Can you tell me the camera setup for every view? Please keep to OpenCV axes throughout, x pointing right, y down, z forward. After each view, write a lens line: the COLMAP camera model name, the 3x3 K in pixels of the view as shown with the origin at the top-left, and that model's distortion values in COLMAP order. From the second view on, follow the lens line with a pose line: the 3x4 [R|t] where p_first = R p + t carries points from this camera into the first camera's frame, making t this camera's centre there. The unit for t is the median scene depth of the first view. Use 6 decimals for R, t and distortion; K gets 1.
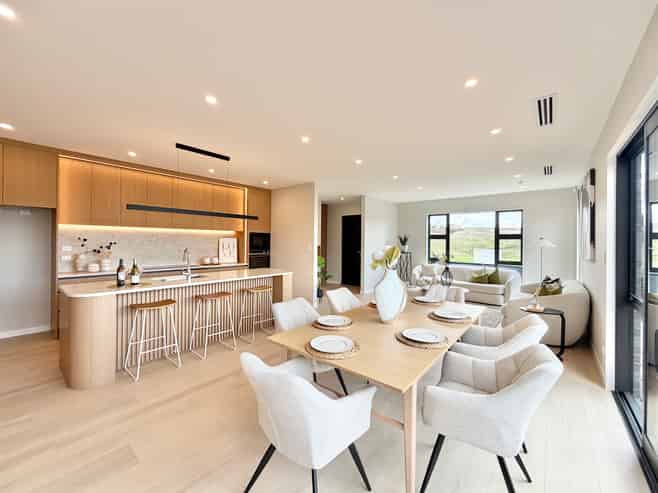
lens RADIAL K [[248.4, 0, 329.0], [0, 248.4, 246.5], [0, 0, 1]] dist [-0.041981, 0.000014]
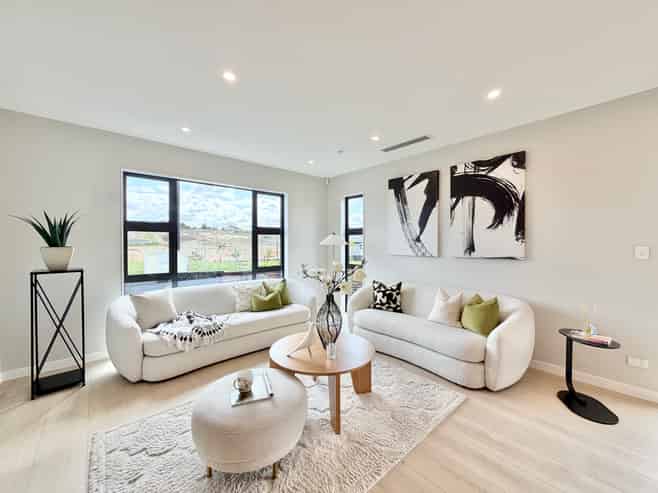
lens RADIAL K [[263.4, 0, 329.0], [0, 263.4, 246.5], [0, 0, 1]] dist [0.023366, 0.000052]
pose [[0.104340, -0.035155, 0.993920, -0.001209], [0.004430, 0.999382, 0.034883, -0.020748], [-0.994532, 0.000763, 0.104431, 0.713855]]
